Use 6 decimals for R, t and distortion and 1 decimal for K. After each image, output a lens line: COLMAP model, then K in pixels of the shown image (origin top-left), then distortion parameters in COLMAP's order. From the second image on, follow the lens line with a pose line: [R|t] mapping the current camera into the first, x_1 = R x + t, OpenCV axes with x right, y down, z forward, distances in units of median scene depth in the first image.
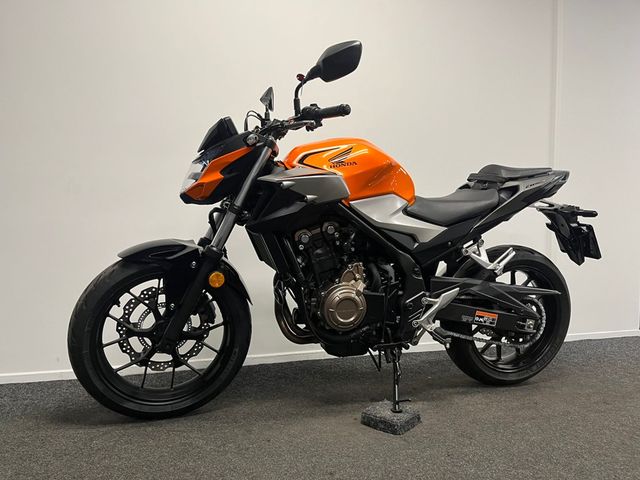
lens RADIAL K [[492.5, 0, 317.4], [0, 492.5, 240.4], [0, 0, 1]] dist [0.059406, -0.005687]
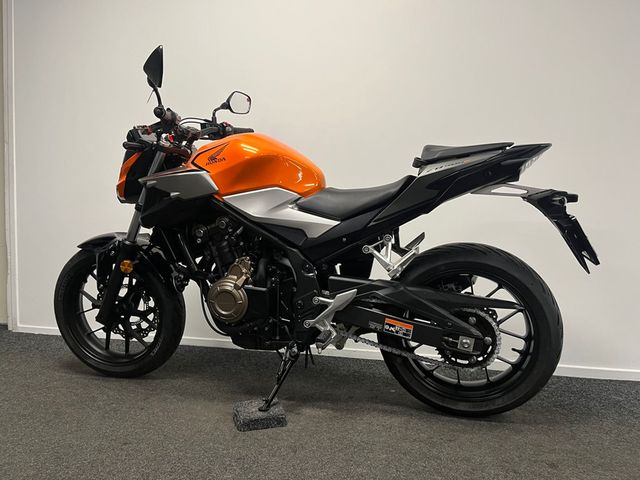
lens RADIAL K [[492.5, 0, 316.5], [0, 492.5, 240.8], [0, 0, 1]] dist [0.059406, -0.005687]
pose [[0.824971, 0.012821, -0.565030, 0.747141], [-0.008607, 0.999912, 0.010122, 0.000602], [0.565110, -0.003487, 0.825008, 0.241263]]
